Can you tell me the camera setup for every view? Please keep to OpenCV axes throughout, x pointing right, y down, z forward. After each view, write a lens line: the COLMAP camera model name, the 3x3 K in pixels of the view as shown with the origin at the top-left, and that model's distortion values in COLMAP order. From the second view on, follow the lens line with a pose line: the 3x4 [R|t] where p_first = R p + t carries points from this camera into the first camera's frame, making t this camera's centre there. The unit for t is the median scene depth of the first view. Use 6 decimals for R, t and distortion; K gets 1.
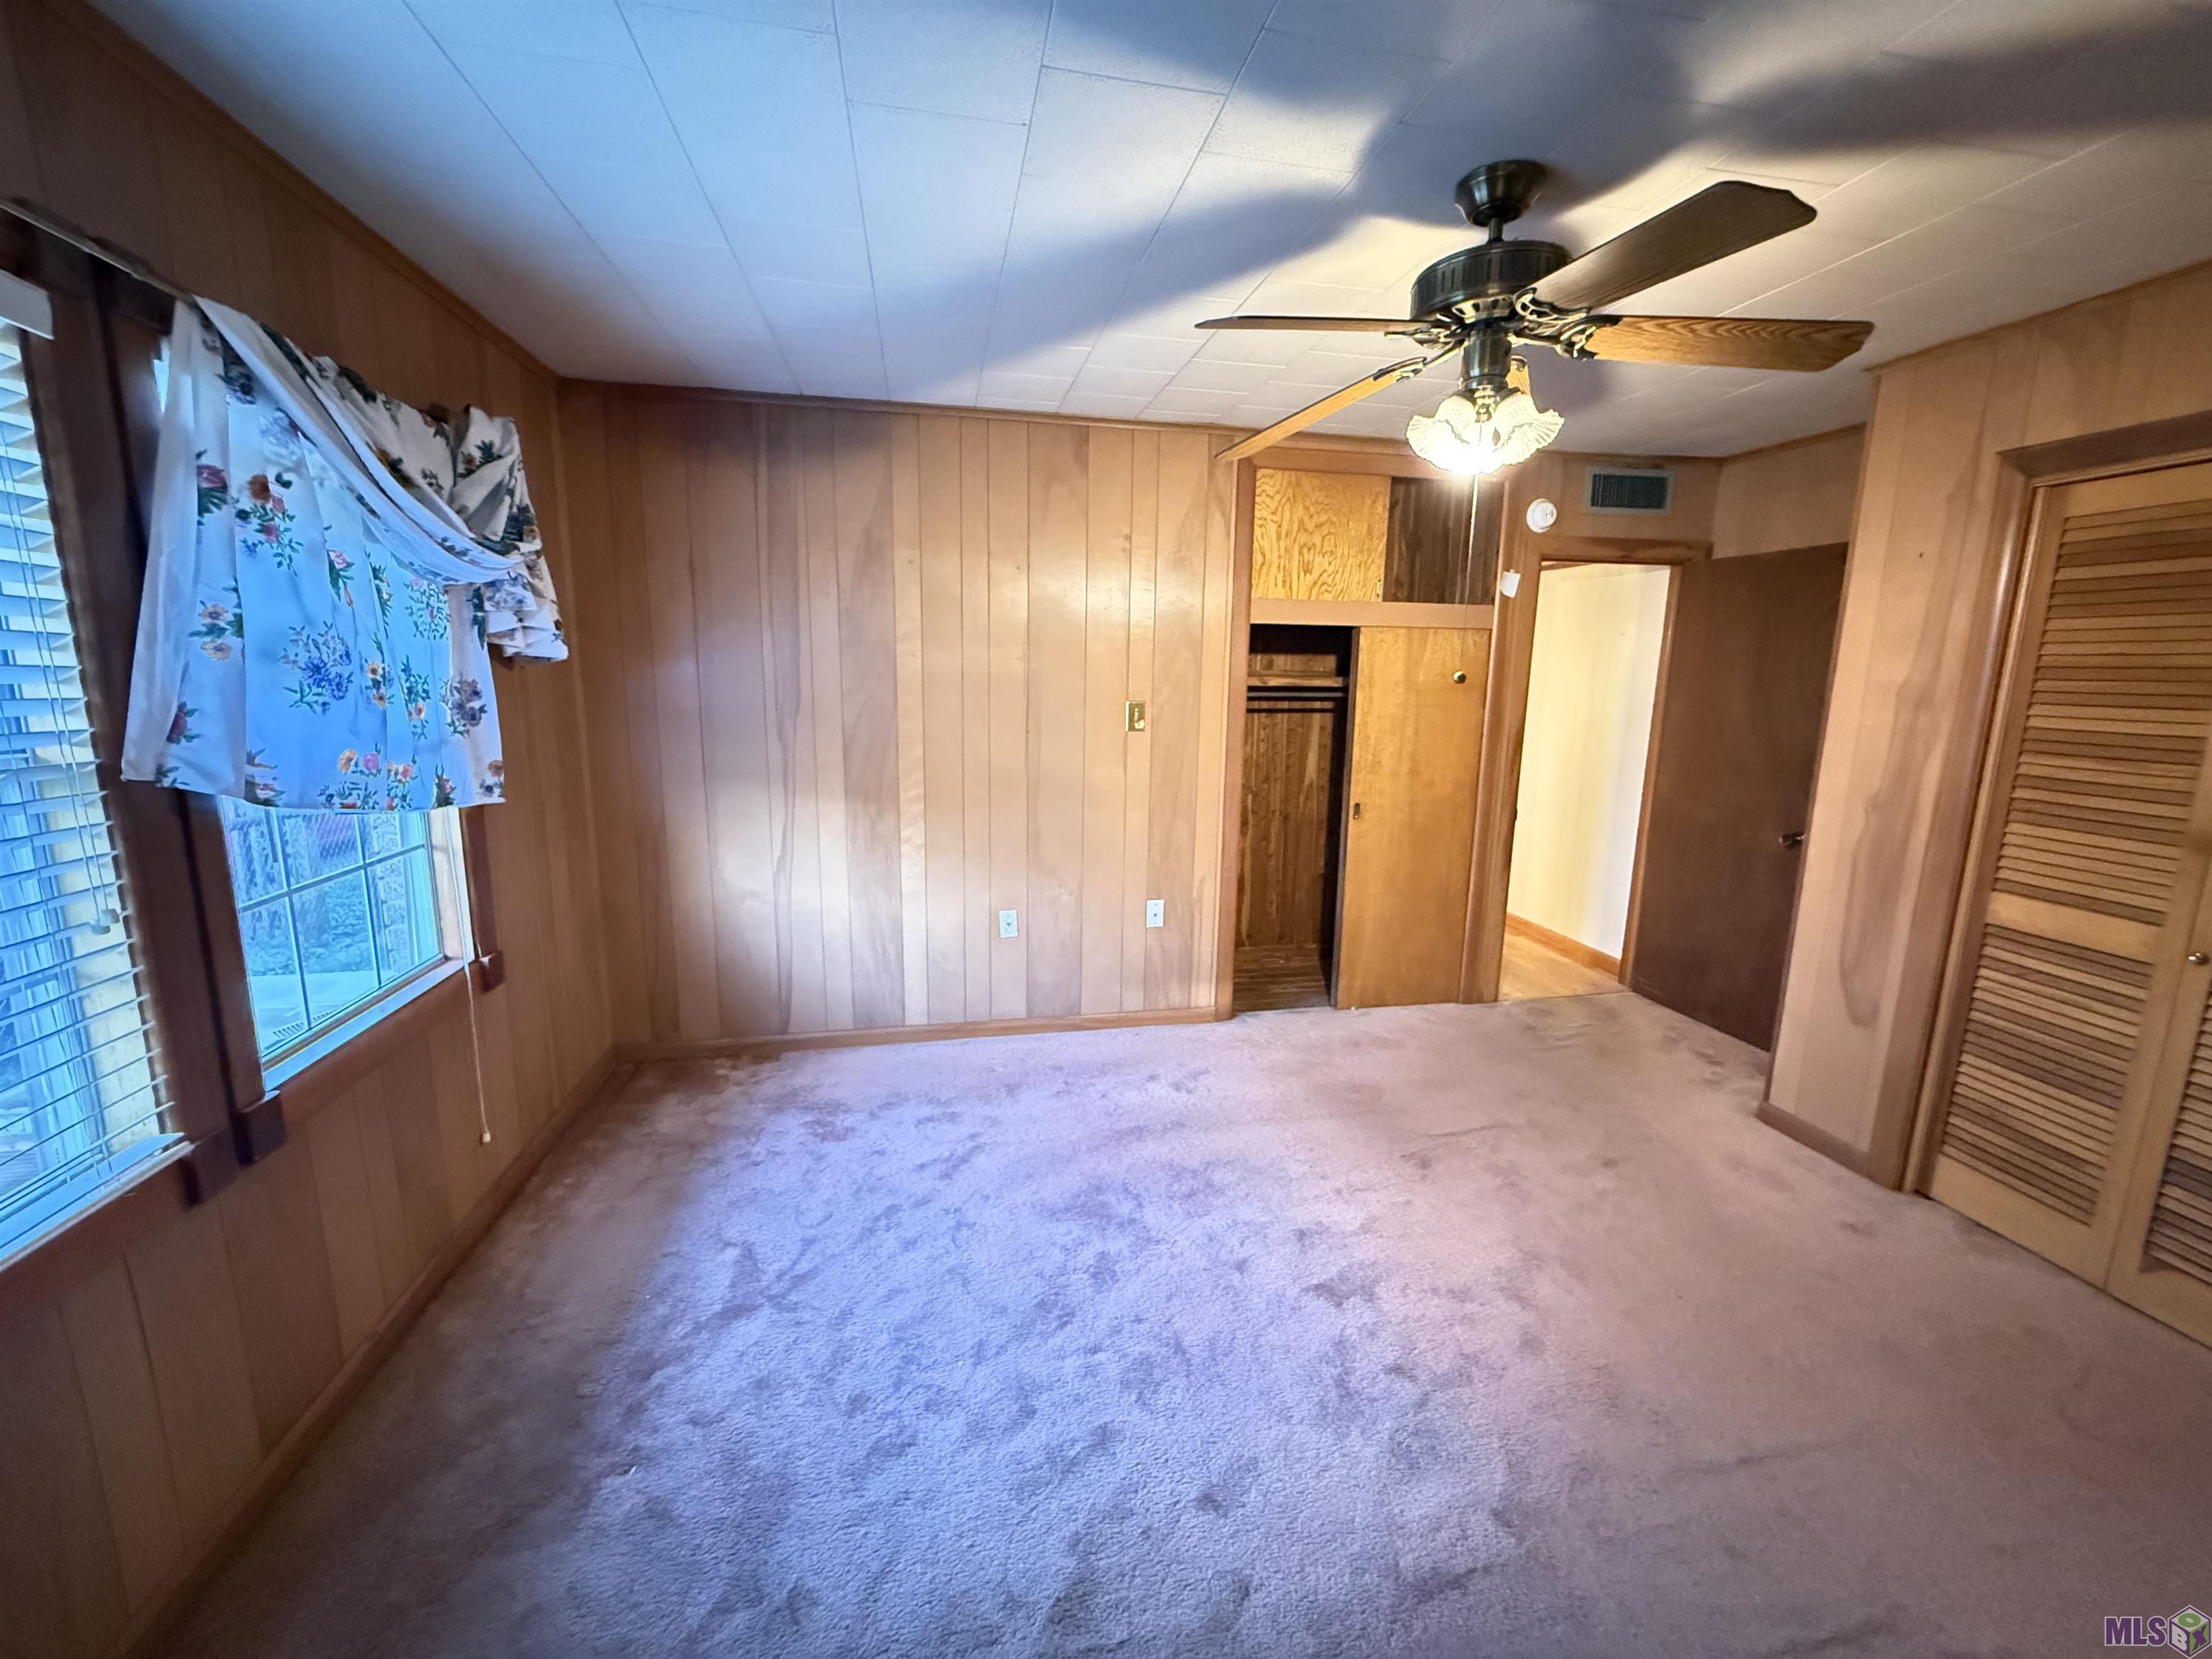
lens RADIAL K [[884.8, 0, 1102.7], [0, 884.8, 831.0], [0, 0, 1]] dist [-0.000359, -0.000129]
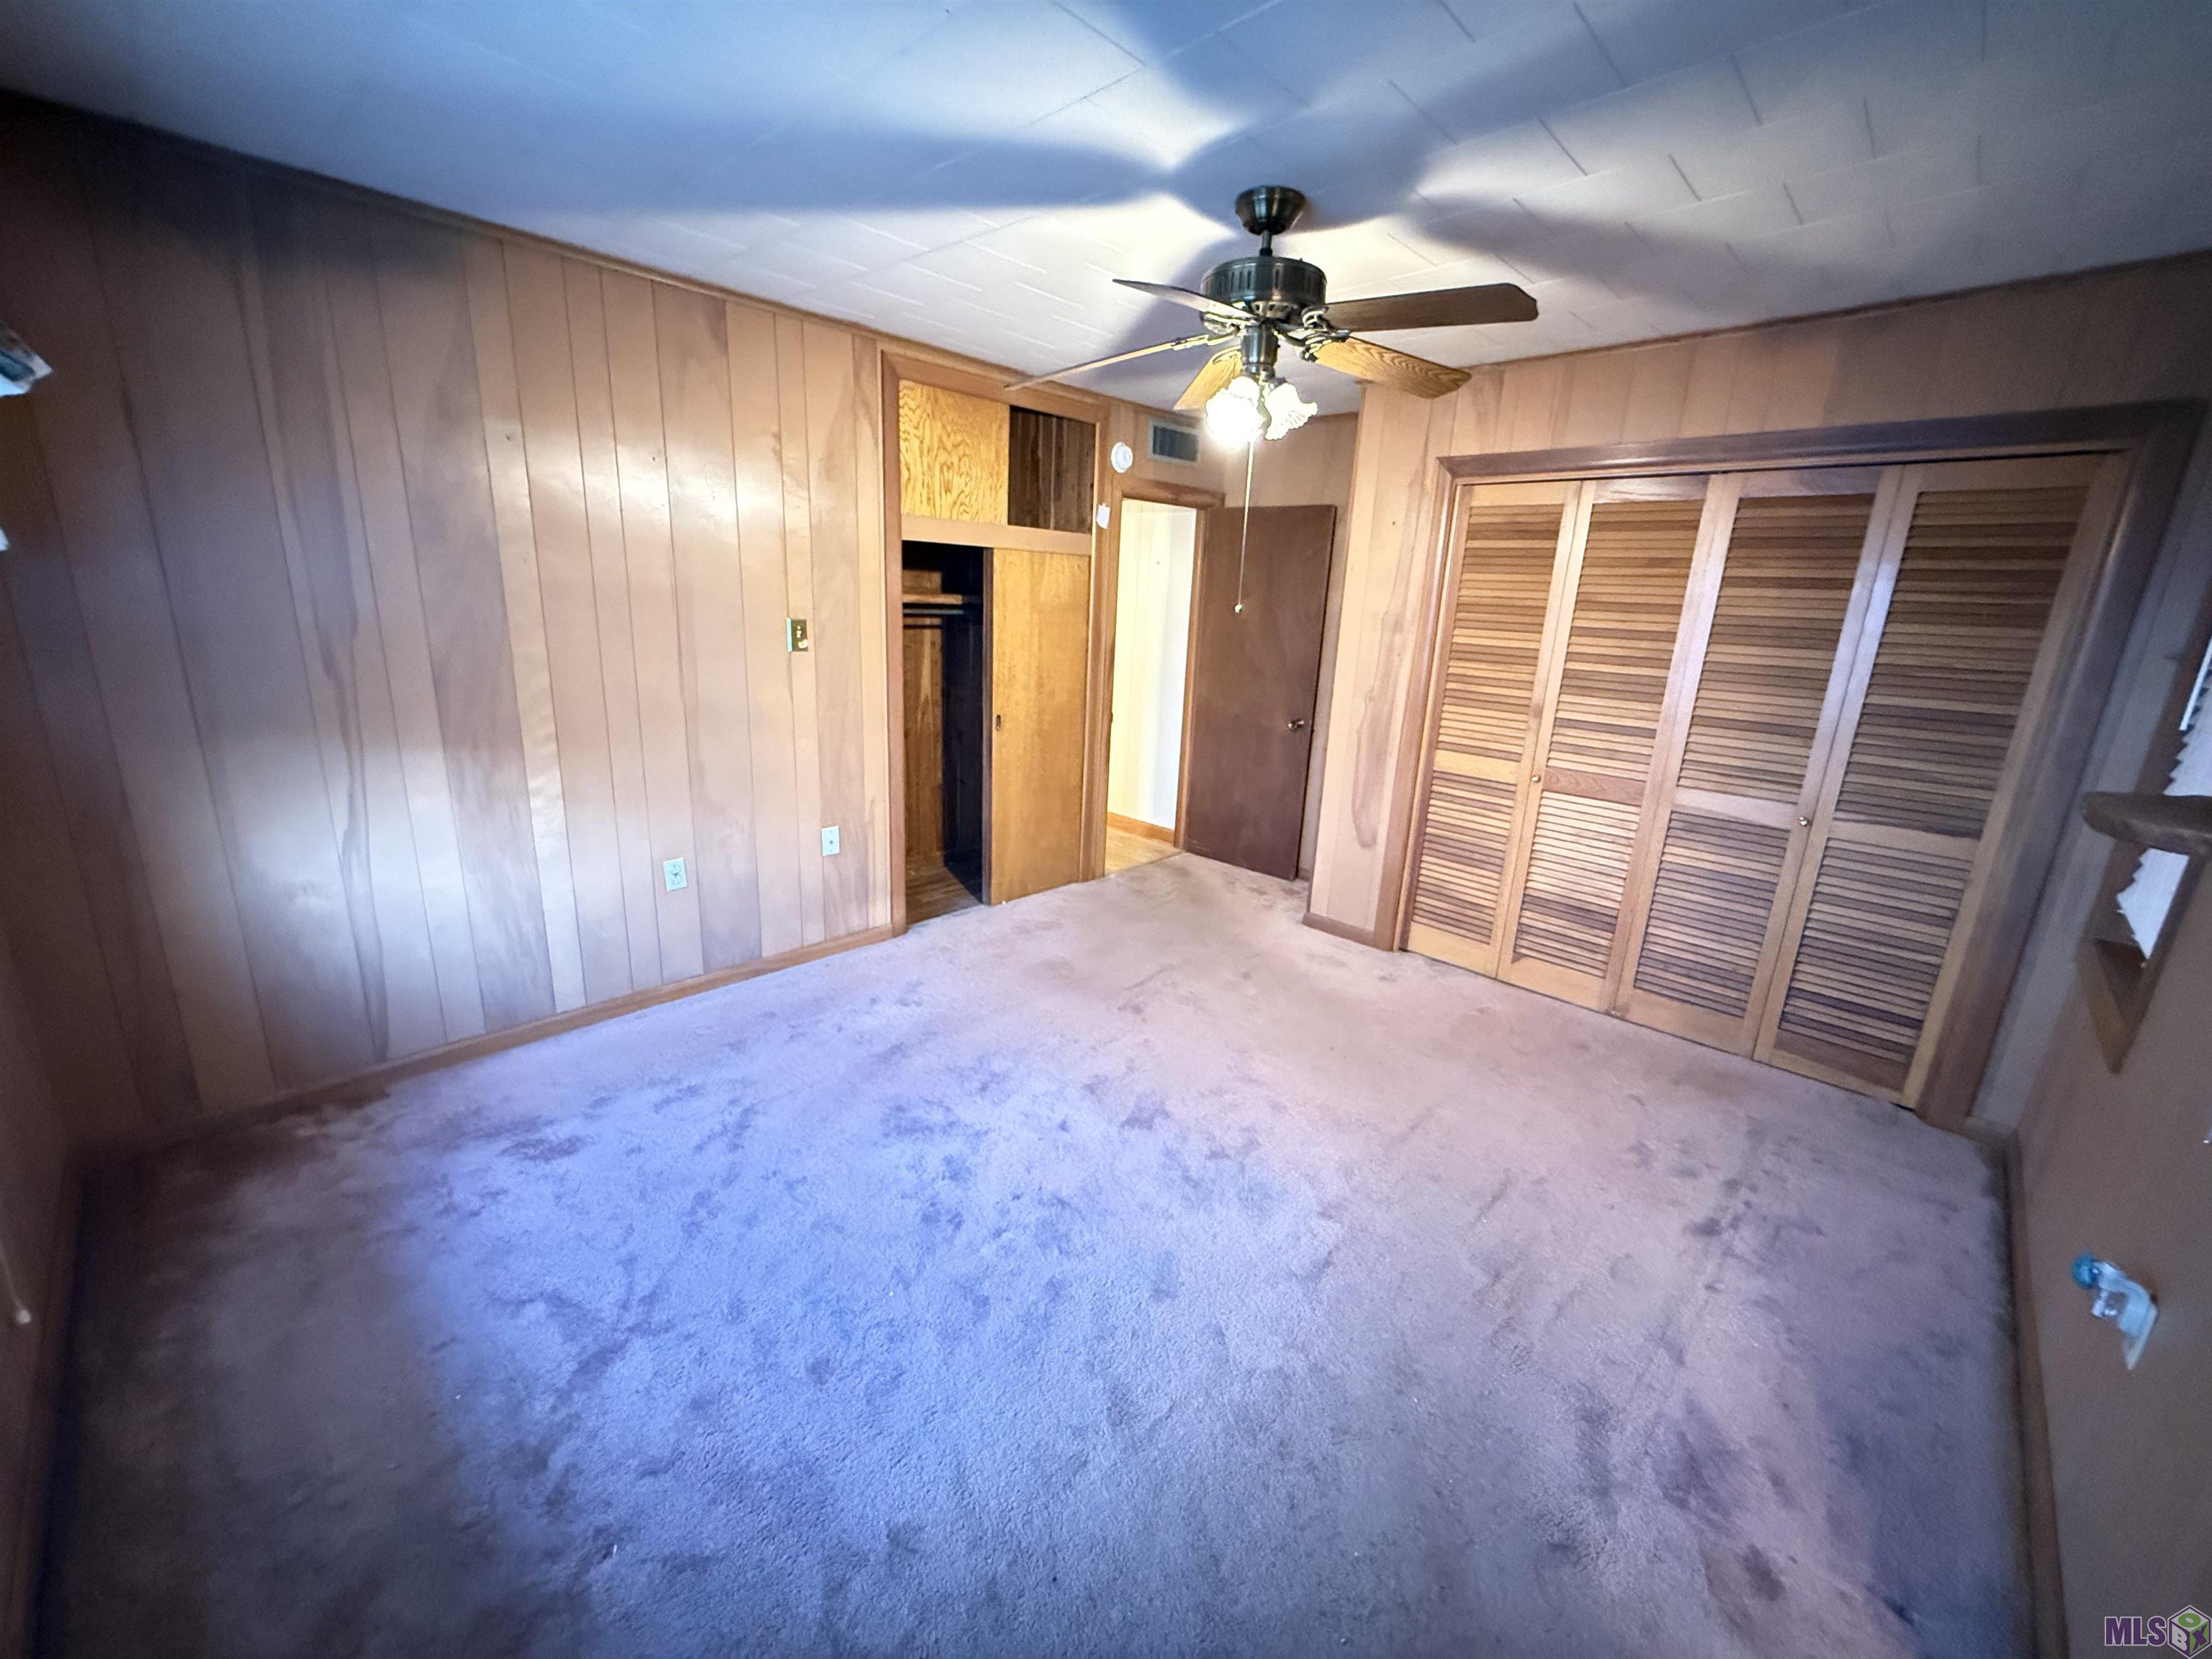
lens RADIAL K [[884.8, 0, 1102.7], [0, 884.8, 831.0], [0, 0, 1]] dist [-0.000359, -0.000129]
pose [[0.817121, -0.128972, 0.561854, -0.265628], [0.071833, 0.989835, 0.122745, -0.016751], [-0.571973, -0.059937, 0.818080, 0.037104]]
